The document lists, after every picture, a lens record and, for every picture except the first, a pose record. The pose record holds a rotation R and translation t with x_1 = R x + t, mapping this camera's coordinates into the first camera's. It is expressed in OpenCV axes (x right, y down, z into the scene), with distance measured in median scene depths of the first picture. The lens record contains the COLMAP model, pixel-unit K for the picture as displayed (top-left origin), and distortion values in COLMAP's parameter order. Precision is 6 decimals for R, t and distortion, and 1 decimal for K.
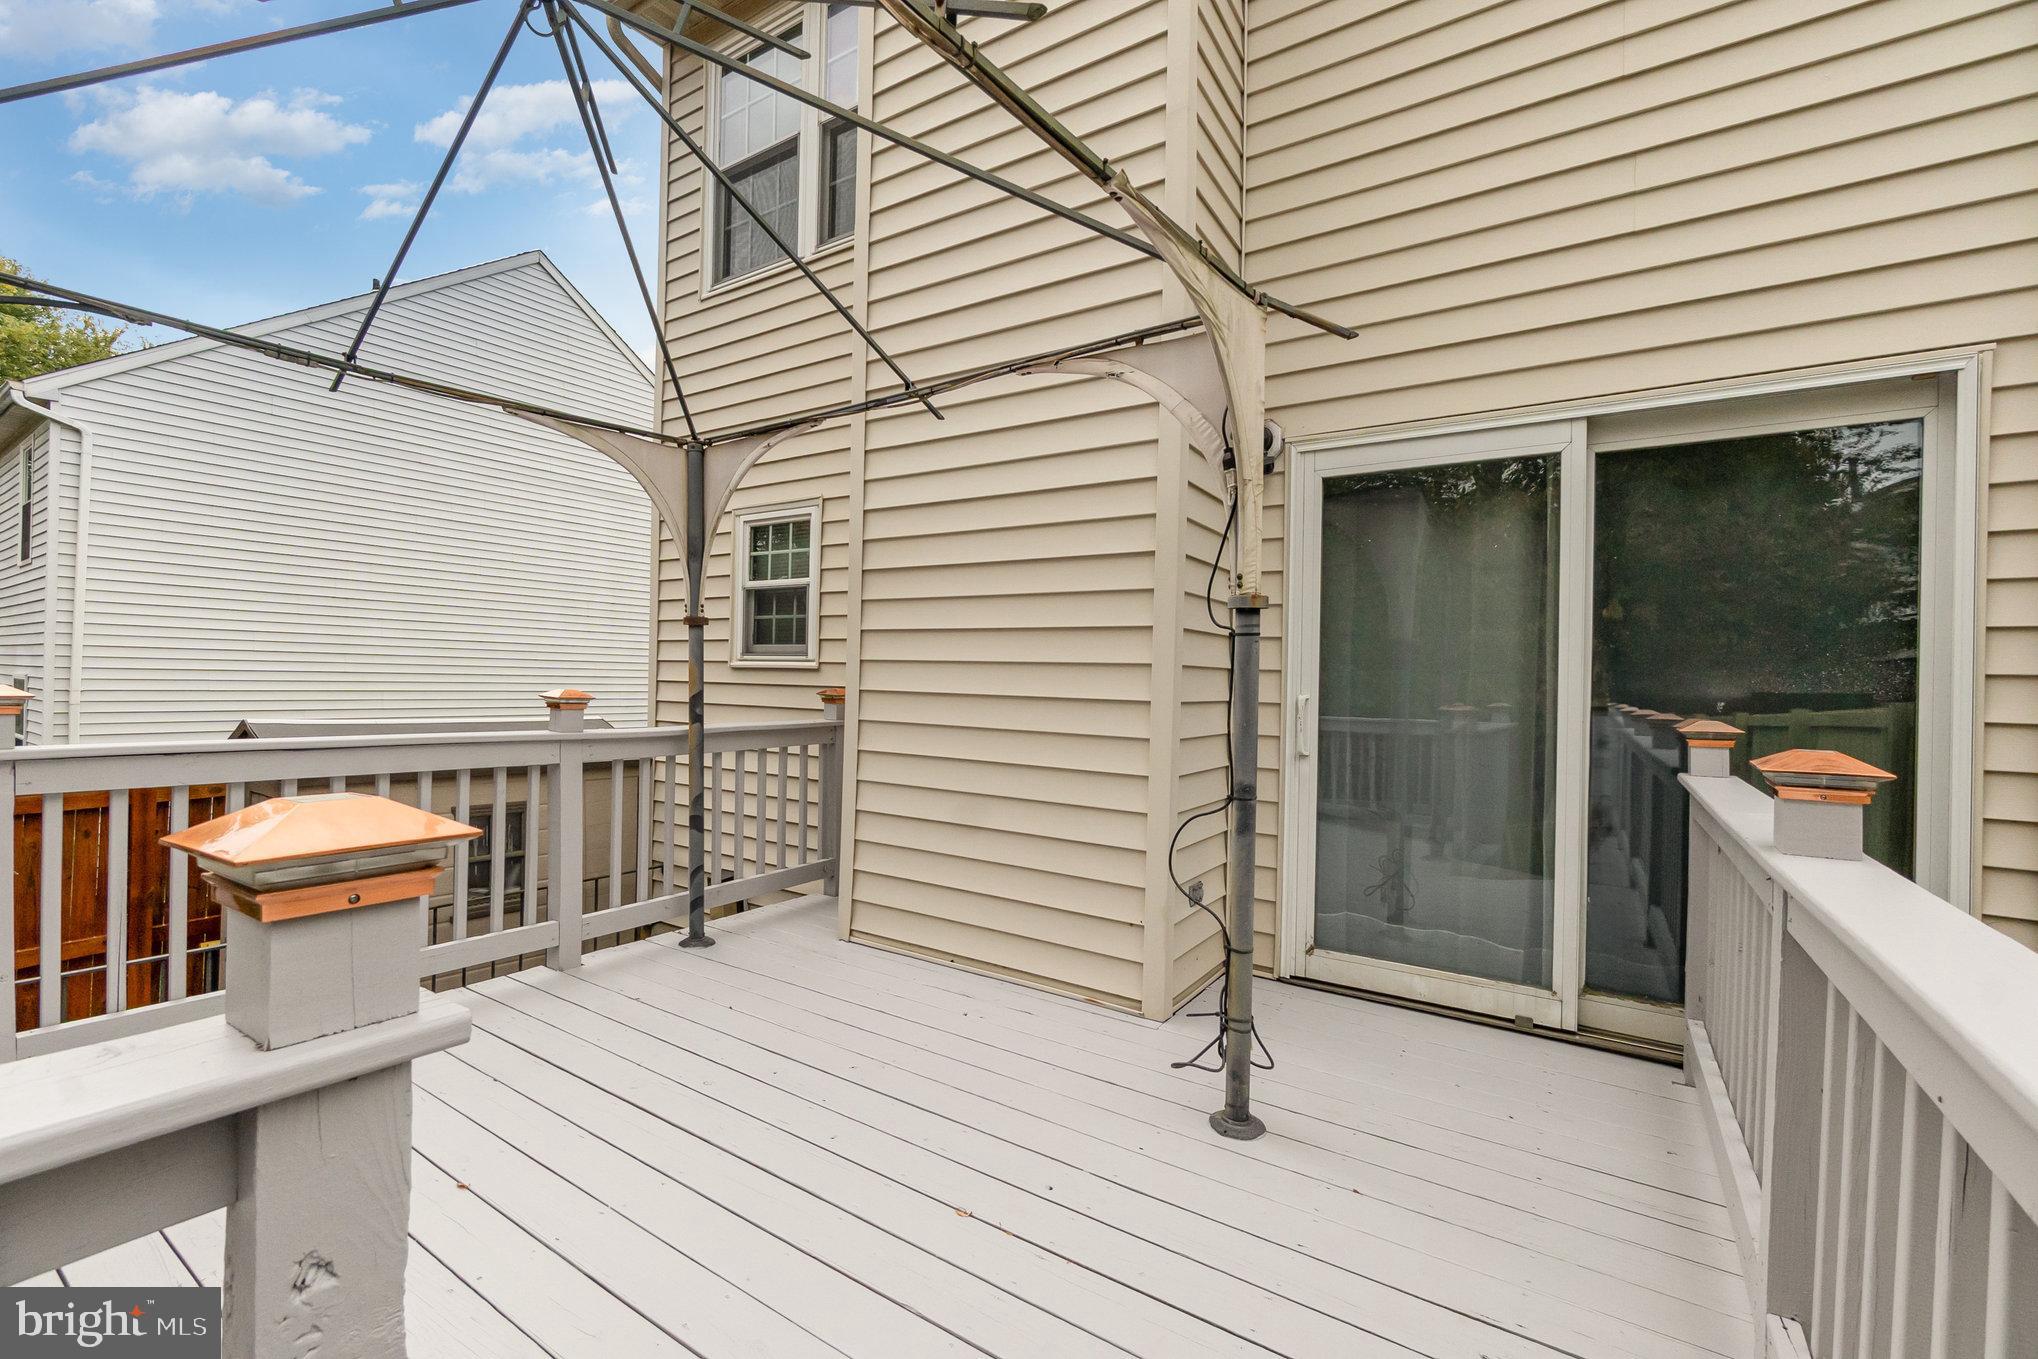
lens RADIAL K [[866.9, 0, 984.1], [0, 866.9, 686.6], [0, 0, 1]] dist [-0.005154, -0.000230]
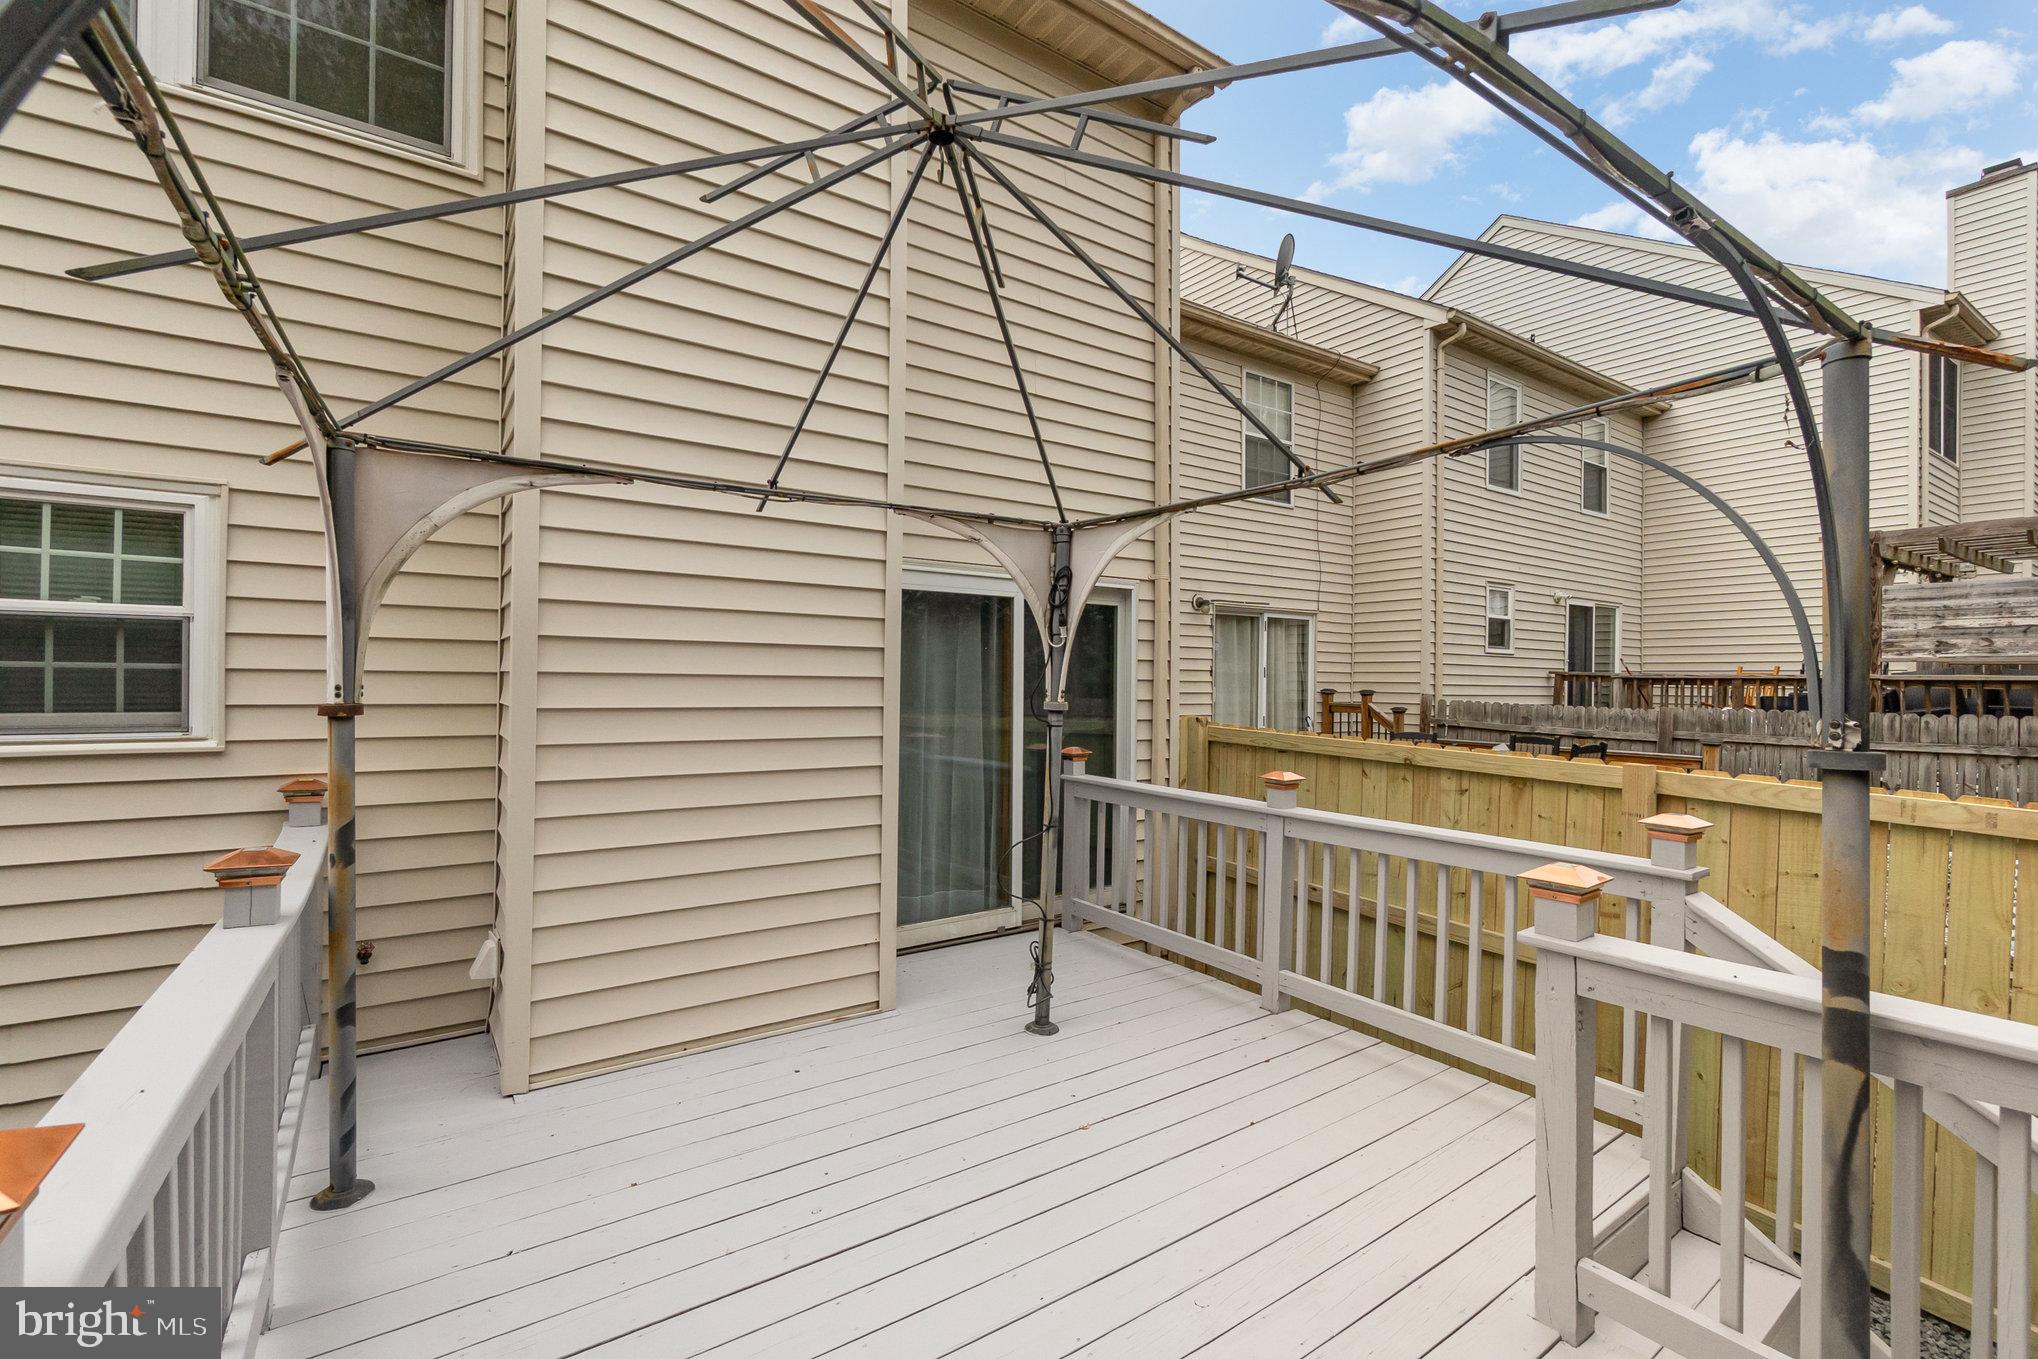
lens RADIAL K [[866.9, 0, 1017.3], [0, 866.9, 679.7], [0, 0, 1]] dist [-0.005154, -0.000230]
pose [[0.367106, -0.021087, 0.929940, -0.792073], [0.007440, 0.999778, 0.019733, -0.113513], [-0.930149, -0.000326, 0.367181, 0.297178]]
